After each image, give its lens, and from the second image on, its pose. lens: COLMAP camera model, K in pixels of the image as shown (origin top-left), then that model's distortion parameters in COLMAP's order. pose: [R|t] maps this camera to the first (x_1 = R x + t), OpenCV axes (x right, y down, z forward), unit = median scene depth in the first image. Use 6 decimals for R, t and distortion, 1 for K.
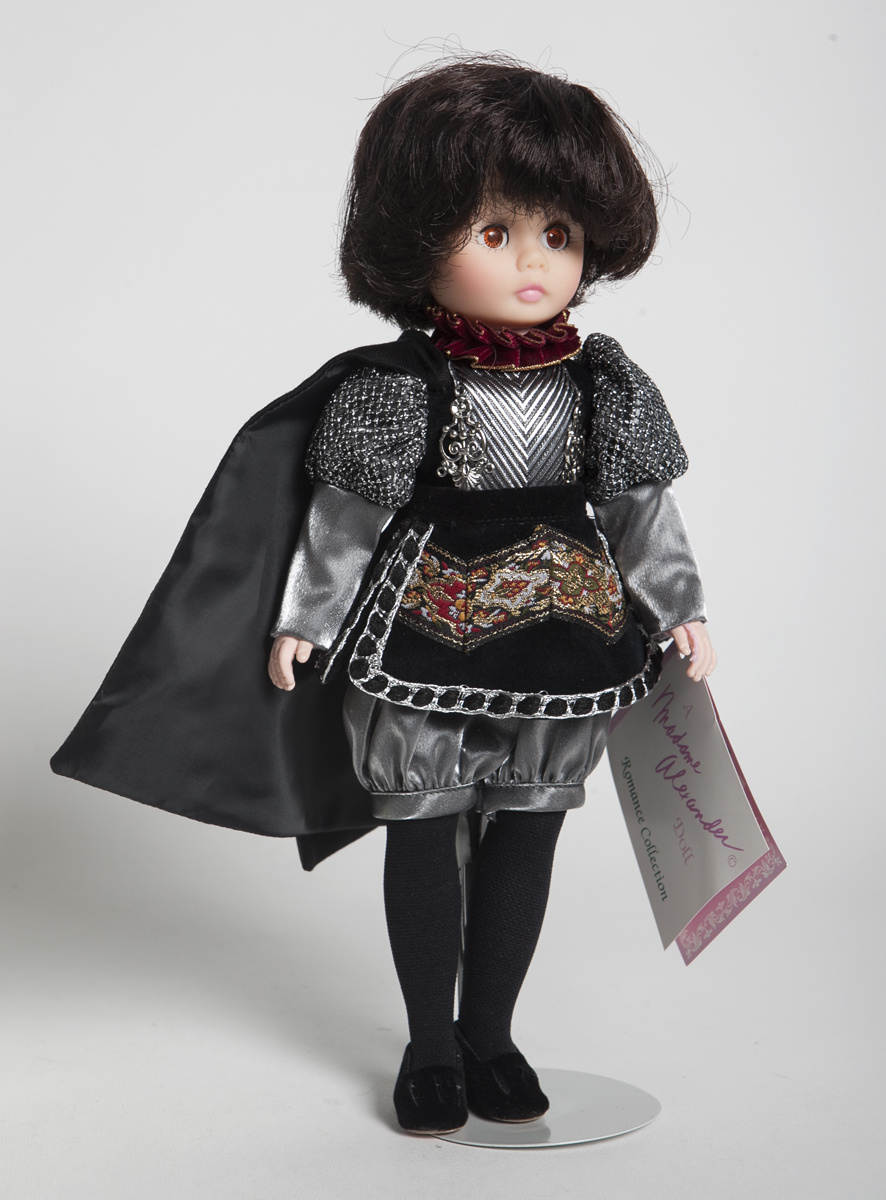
lens RADIAL K [[2458.9, 0, 432.9], [0, 2458.9, 565.7], [0, 0, 1]] dist [0.183070, 0.000000]
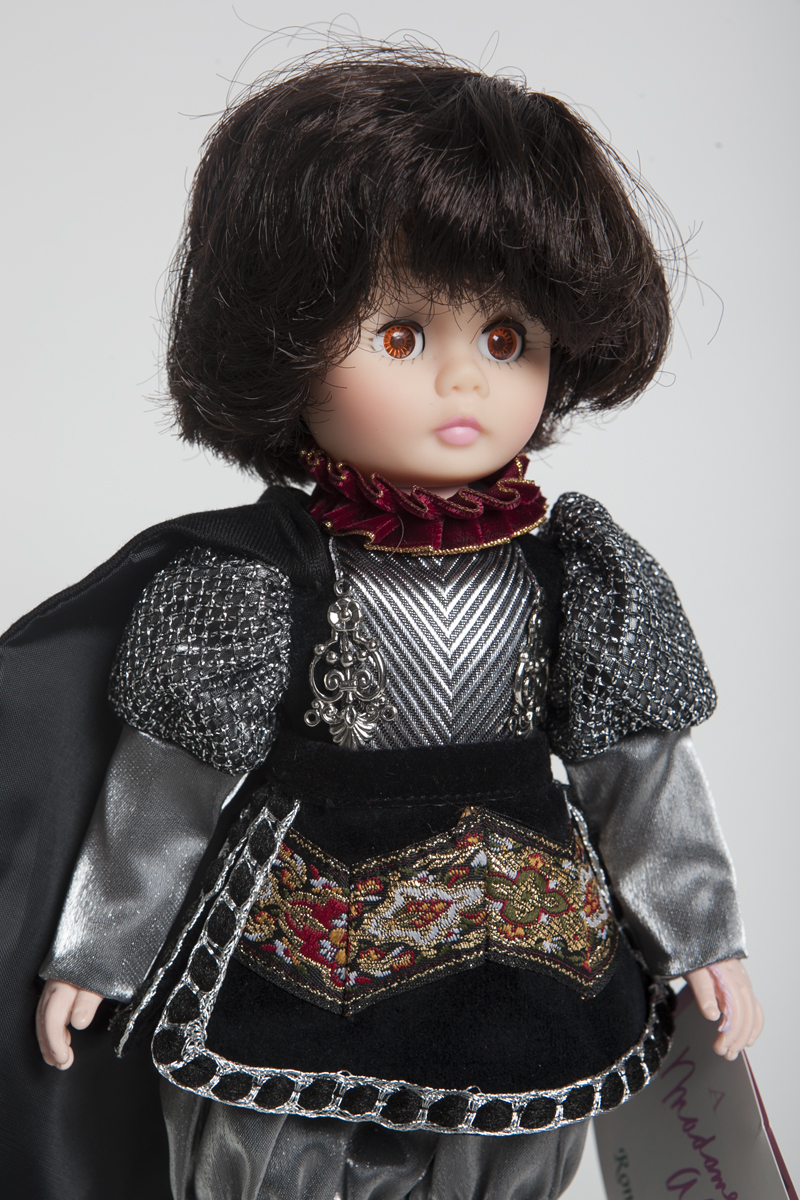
lens RADIAL K [[2275.1, 0, 397.2], [0, 2275.1, 601.9], [0, 0, 1]] dist [0.336196, 0.000000]
pose [[0.998840, 0.010778, -0.046940, 0.051277], [-0.011728, 0.999731, -0.020013, -0.056021], [0.046712, 0.020541, 0.998697, 0.427616]]
